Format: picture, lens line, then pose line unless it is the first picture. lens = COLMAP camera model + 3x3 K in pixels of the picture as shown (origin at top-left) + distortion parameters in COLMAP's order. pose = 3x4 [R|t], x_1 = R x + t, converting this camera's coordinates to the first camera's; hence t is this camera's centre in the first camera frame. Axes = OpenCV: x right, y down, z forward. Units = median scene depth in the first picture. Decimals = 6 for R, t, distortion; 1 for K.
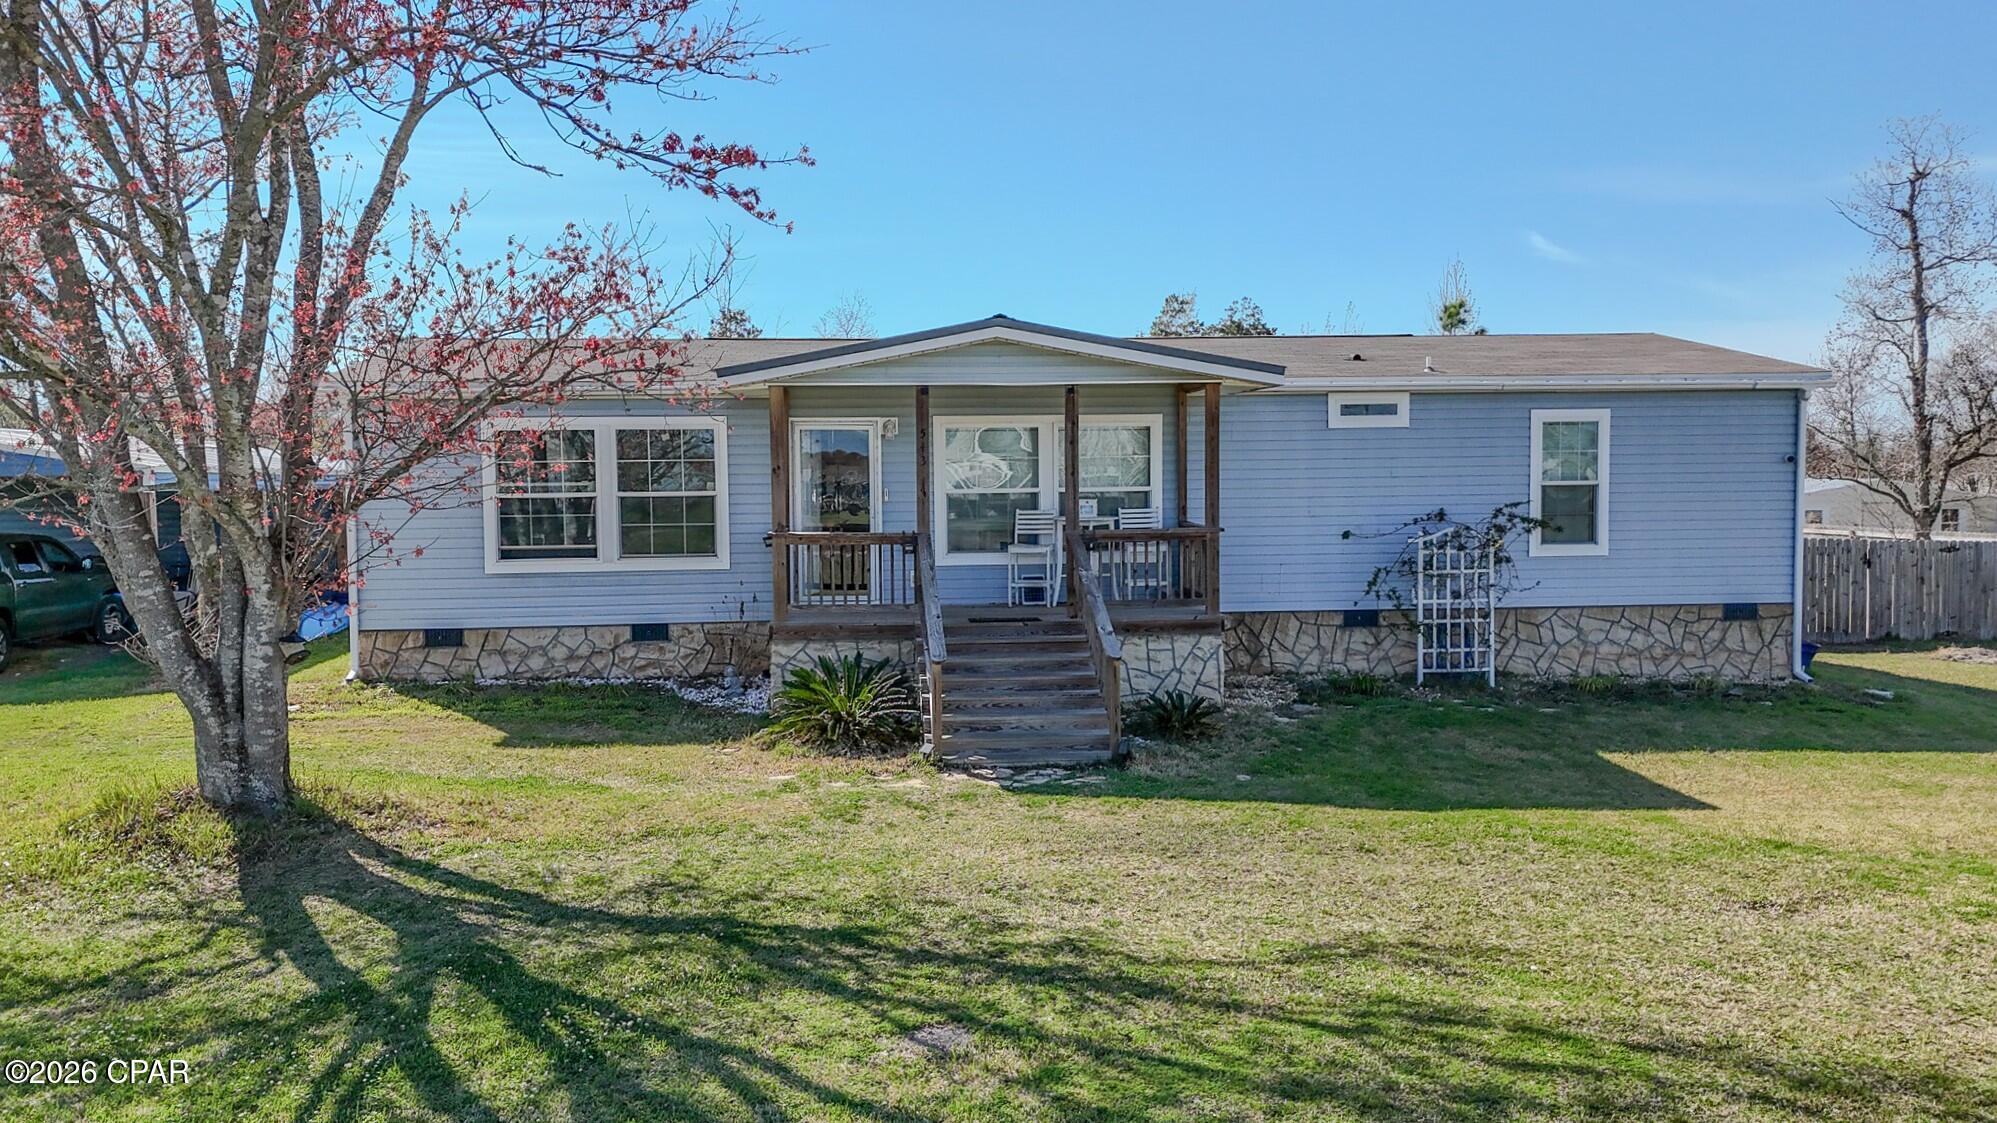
lens RADIAL K [[1484.4, 0, 956.9], [0, 1484.4, 560.9], [0, 0, 1]] dist [0.067786, -0.062892]
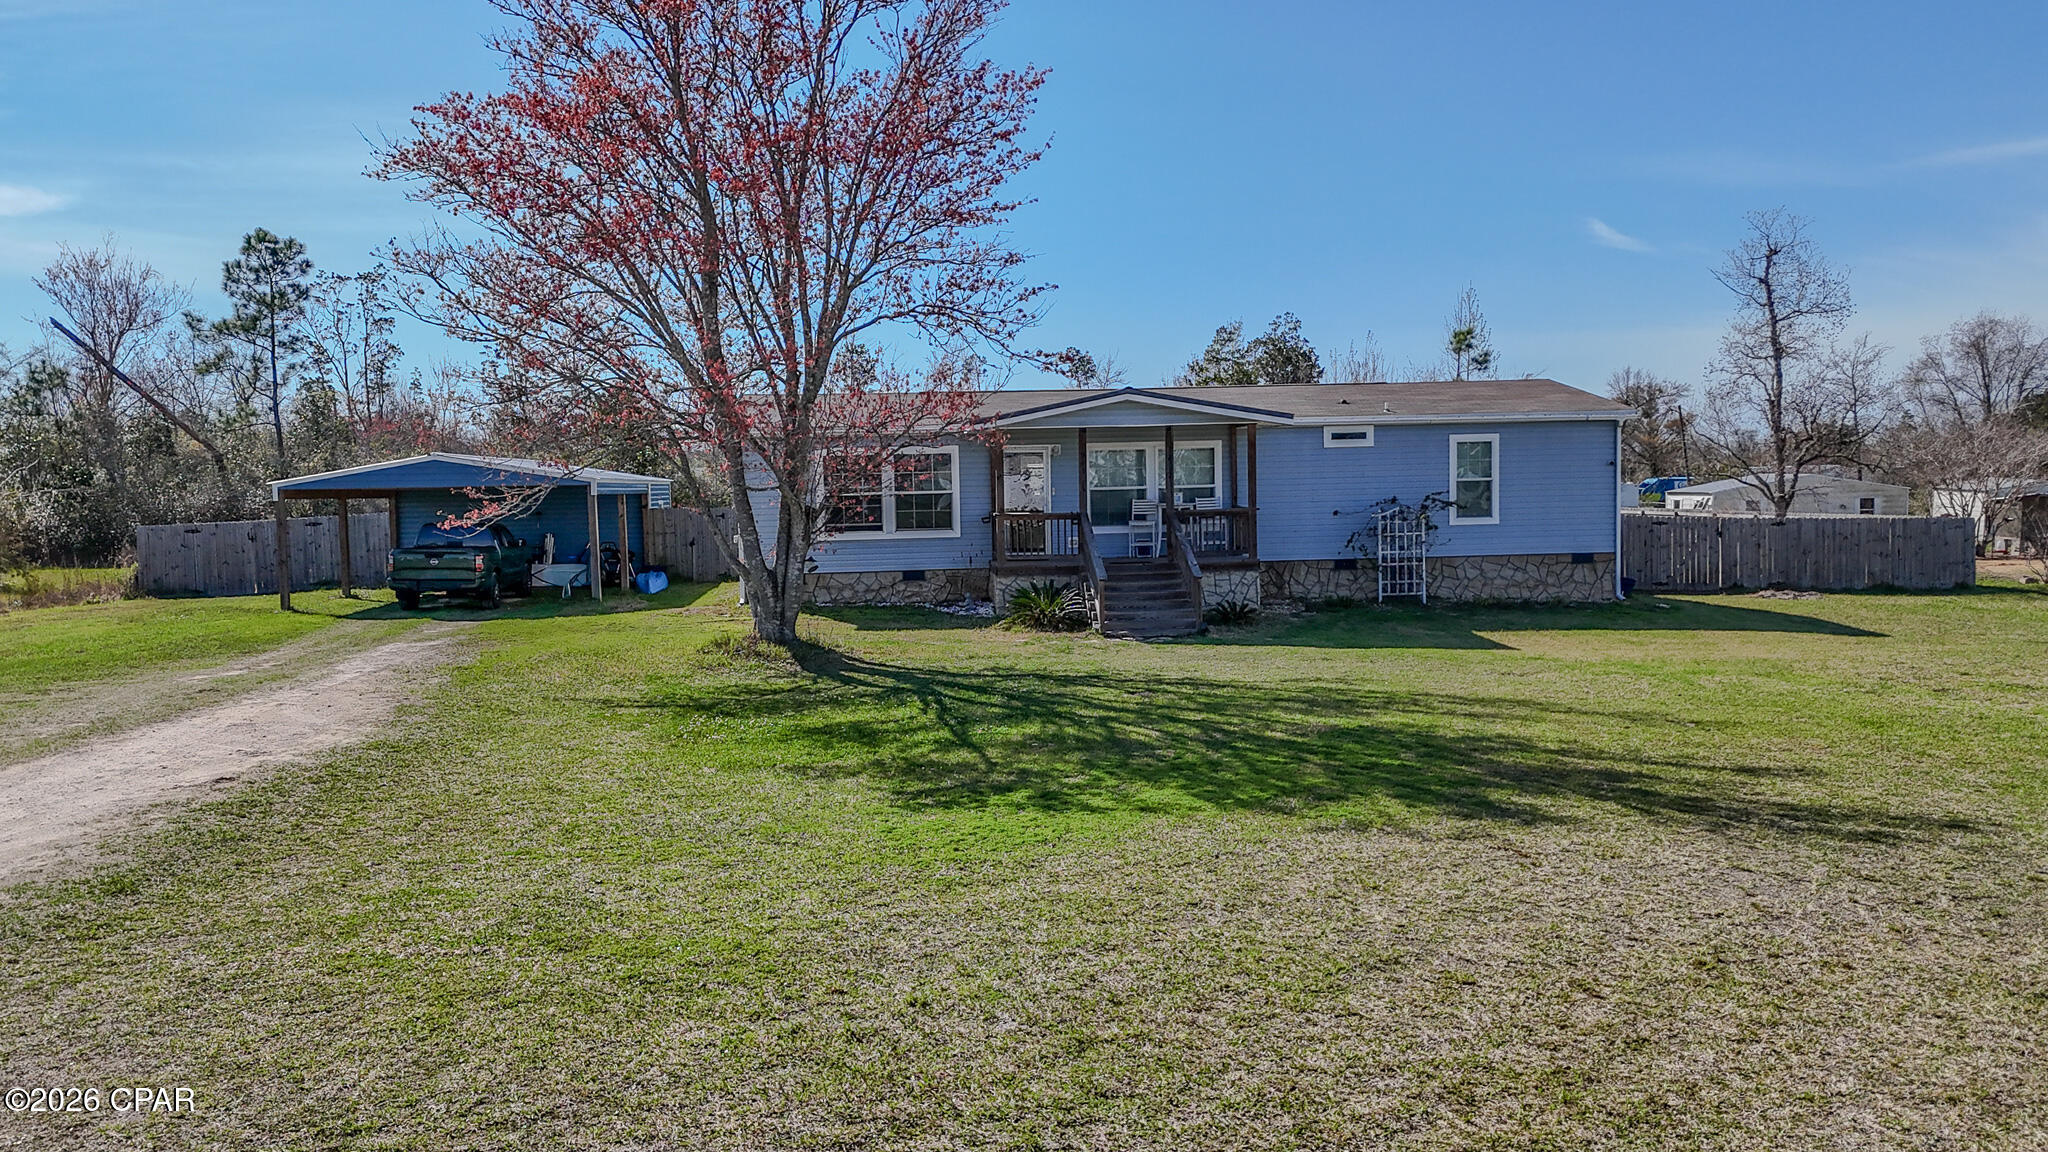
lens RADIAL K [[1522.4, 0, 958.2], [0, 1522.4, 572.1], [0, 0, 1]] dist [0.067786, -0.062892]
pose [[0.999608, -0.009444, -0.026361, -0.109195], [0.009503, 0.999953, 0.002133, 0.040330], [0.026340, -0.002383, 0.999650, -0.689427]]
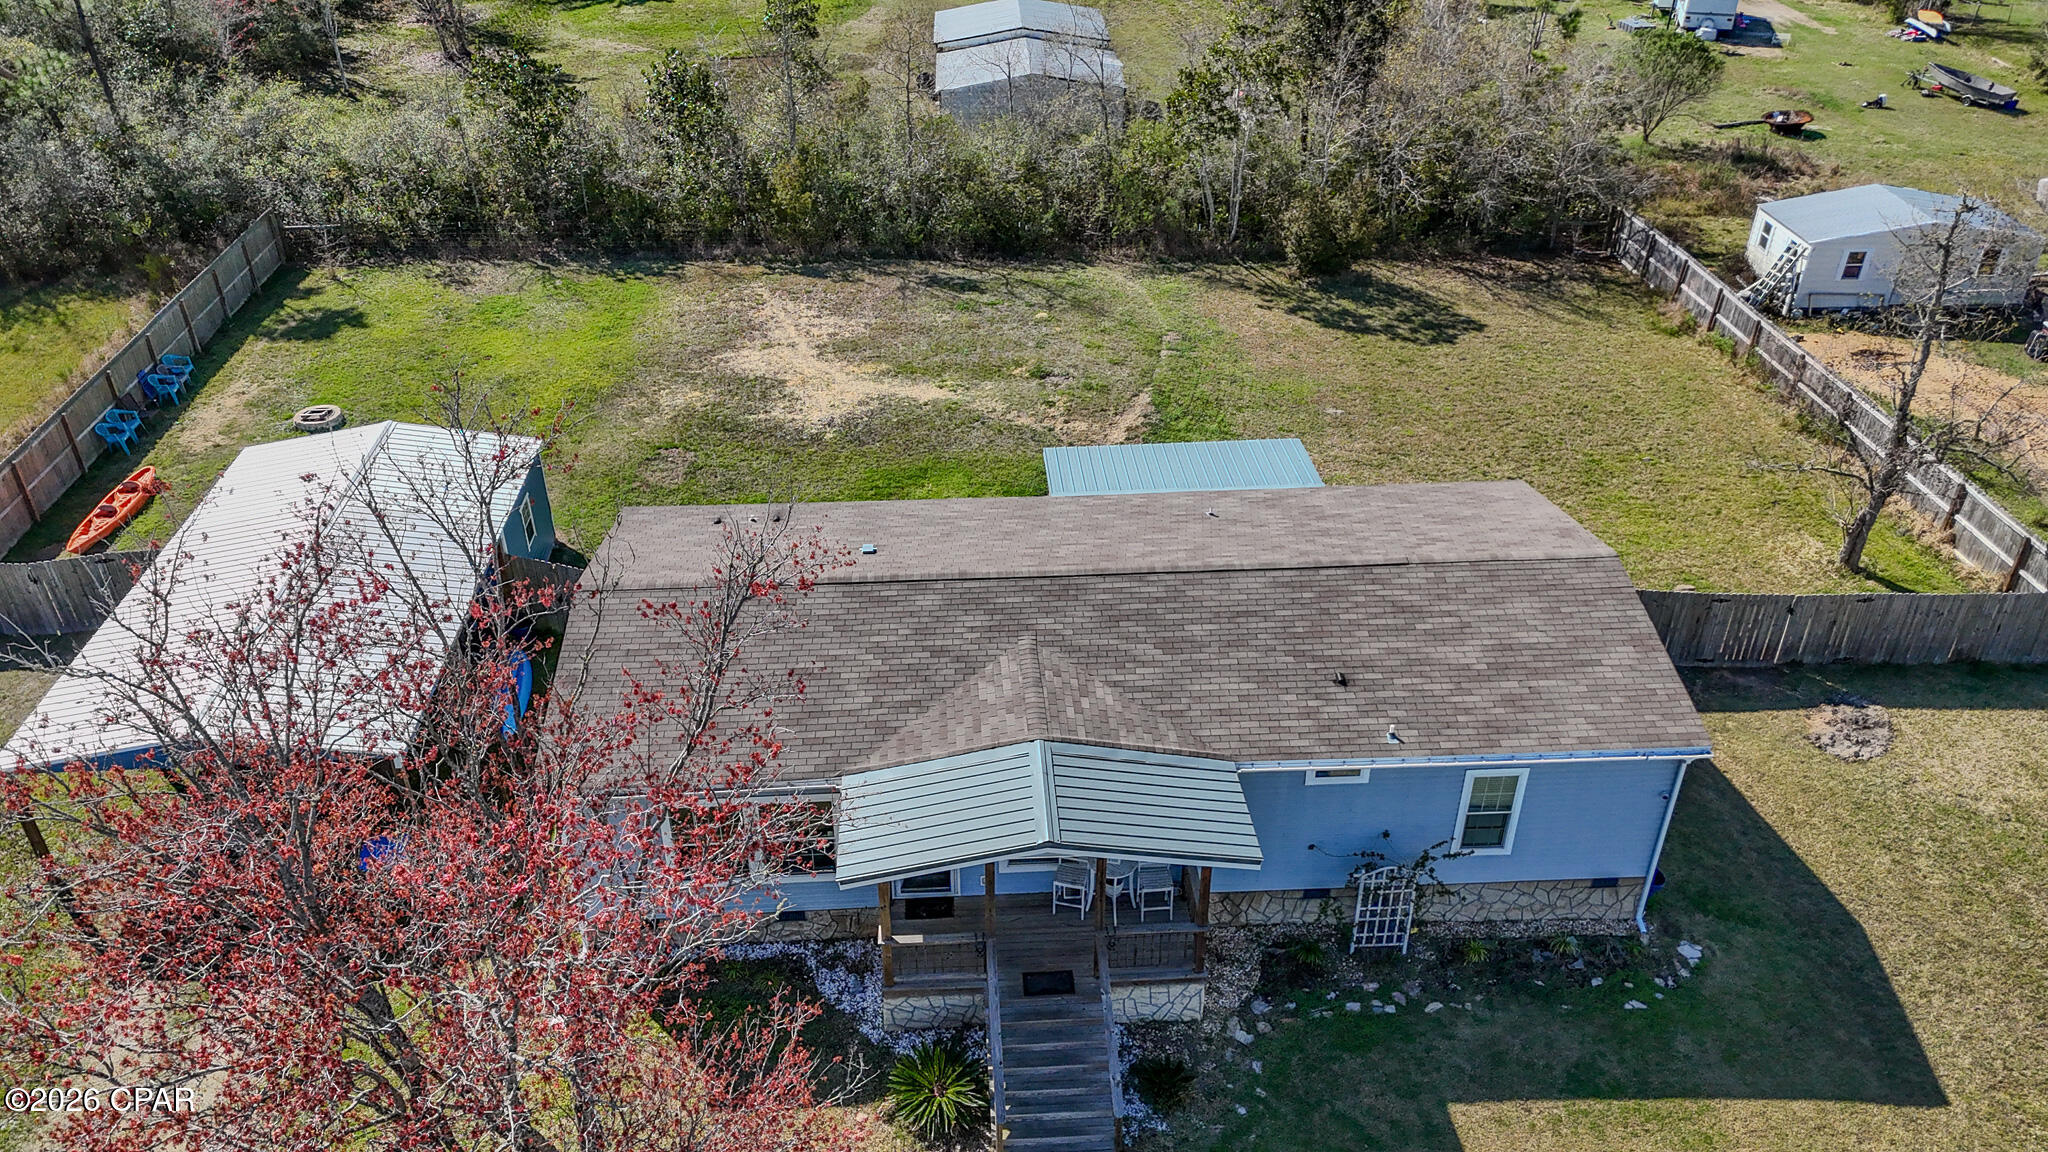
lens RADIAL K [[1522.4, 0, 971.7], [0, 1522.4, 542.0], [0, 0, 1]] dist [0.067786, -0.062892]
pose [[0.999690, 0.016576, -0.018566, -0.019203], [-0.005985, 0.884160, 0.467146, -0.897627], [0.024159, -0.466890, 0.883985, -0.079515]]
